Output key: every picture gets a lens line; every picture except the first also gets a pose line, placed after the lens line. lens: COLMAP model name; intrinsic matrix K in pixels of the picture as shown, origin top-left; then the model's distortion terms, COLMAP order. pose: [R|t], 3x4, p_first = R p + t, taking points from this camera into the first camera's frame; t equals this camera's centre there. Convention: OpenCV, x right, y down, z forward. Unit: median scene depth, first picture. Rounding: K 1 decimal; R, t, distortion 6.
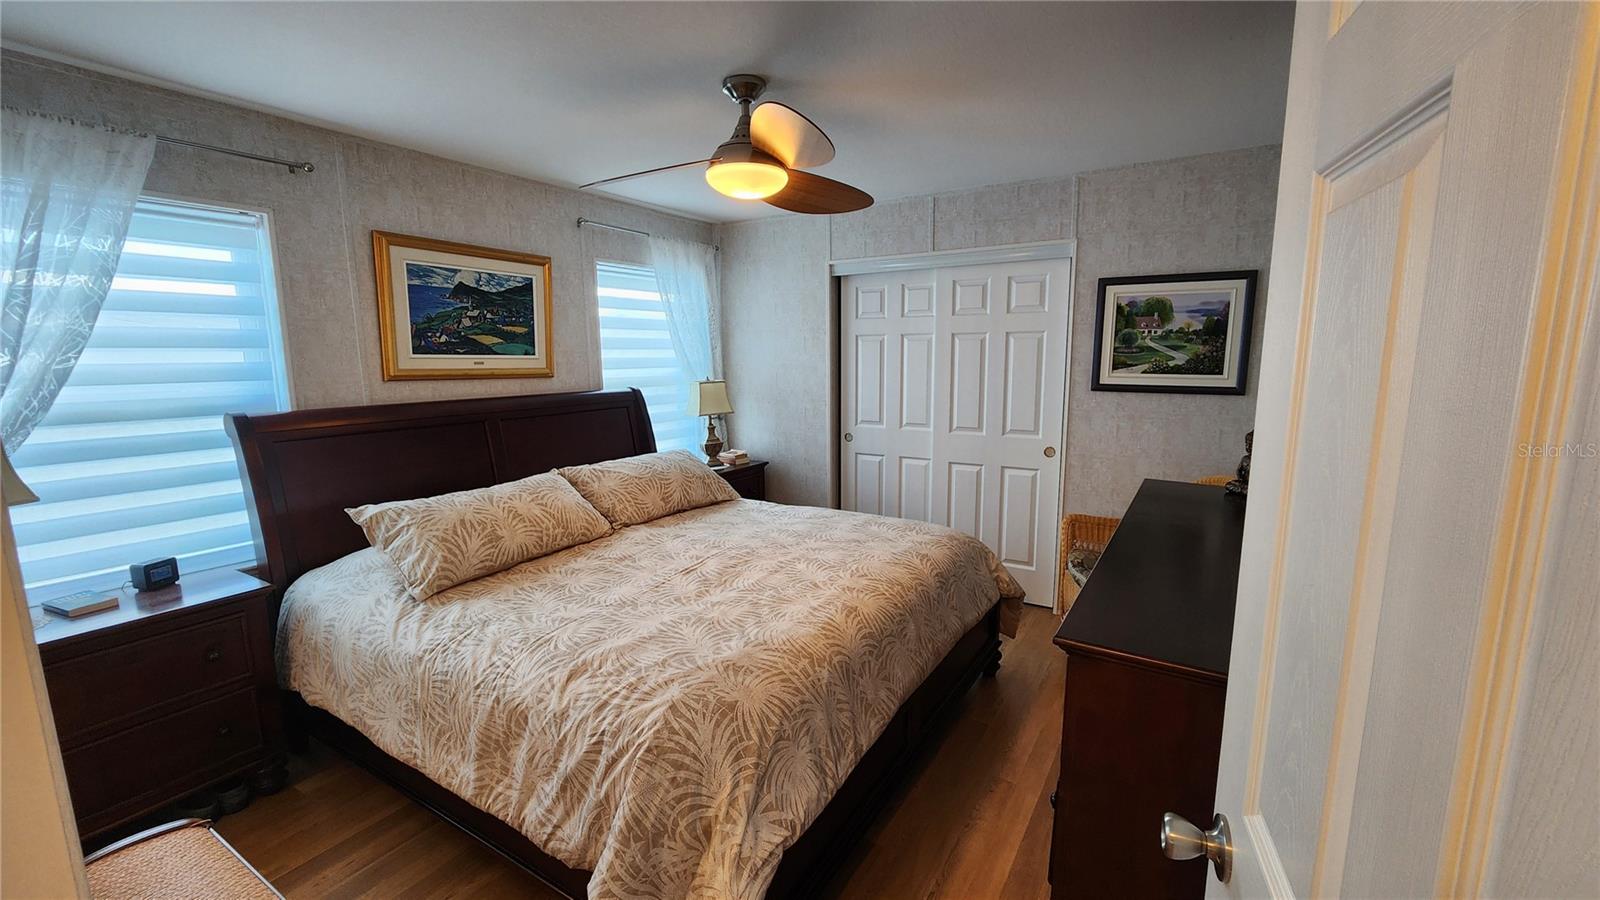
lens RADIAL K [[650.4, 0, 801.6], [0, 650.4, 453.0], [0, 0, 1]] dist [-0.000774, -0.001495]
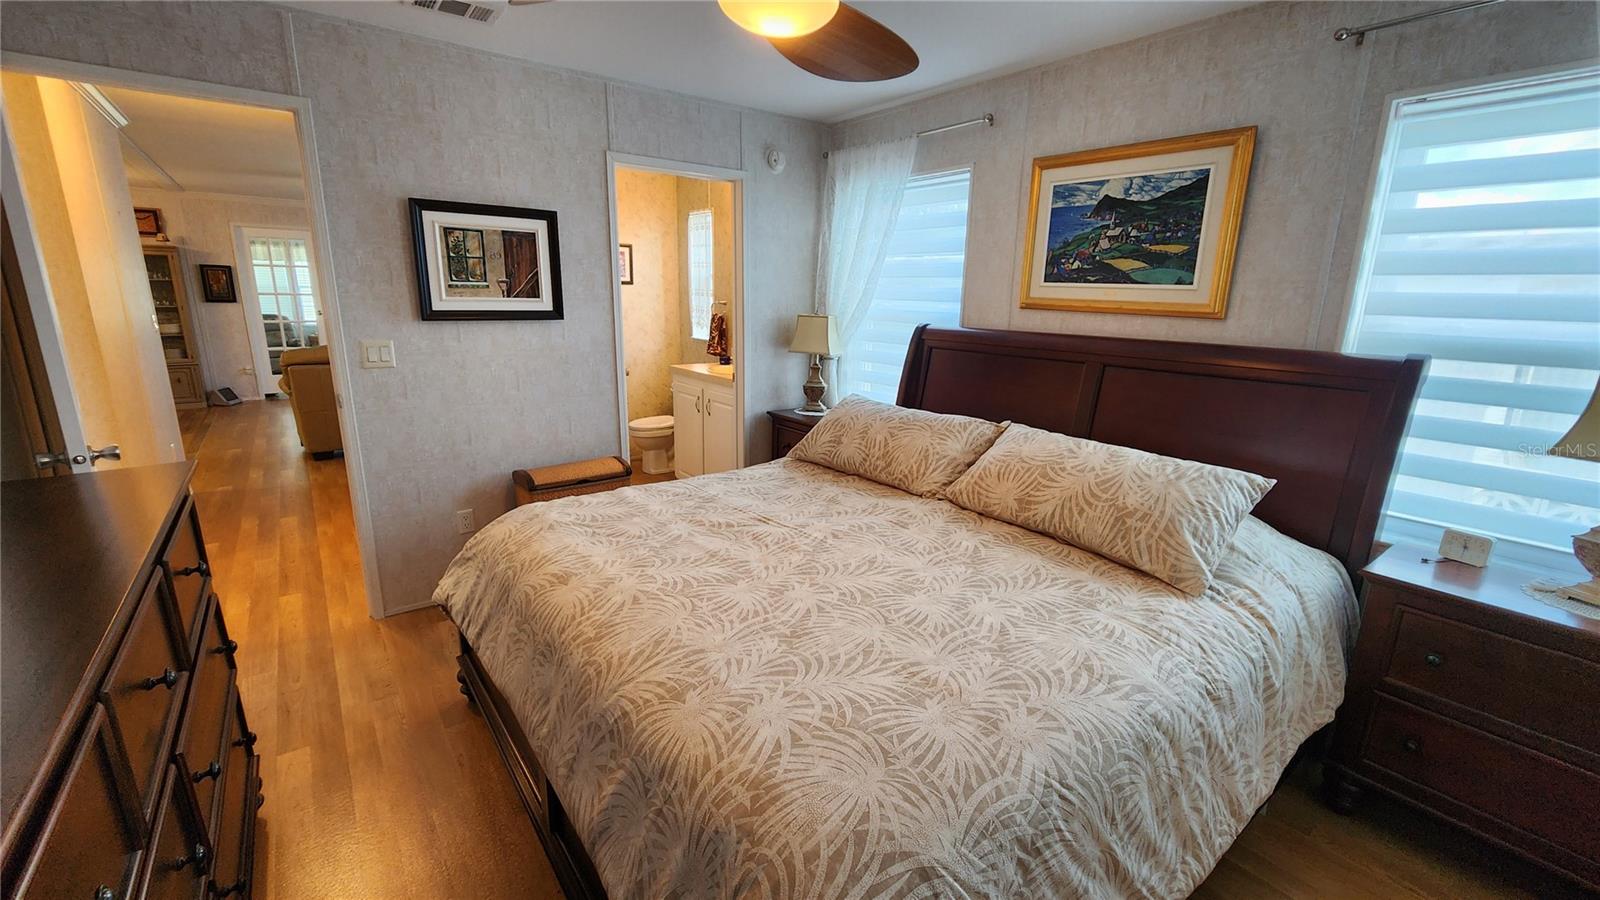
lens RADIAL K [[650.4, 0, 811.4], [0, 650.4, 451.6], [0, 0, 1]] dist [-0.000774, -0.001495]
pose [[-0.338261, 0.224005, -0.914003, 0.473710], [-0.159397, 0.943584, 0.290246, -0.140394], [0.927454, 0.243868, -0.283472, 1.018286]]
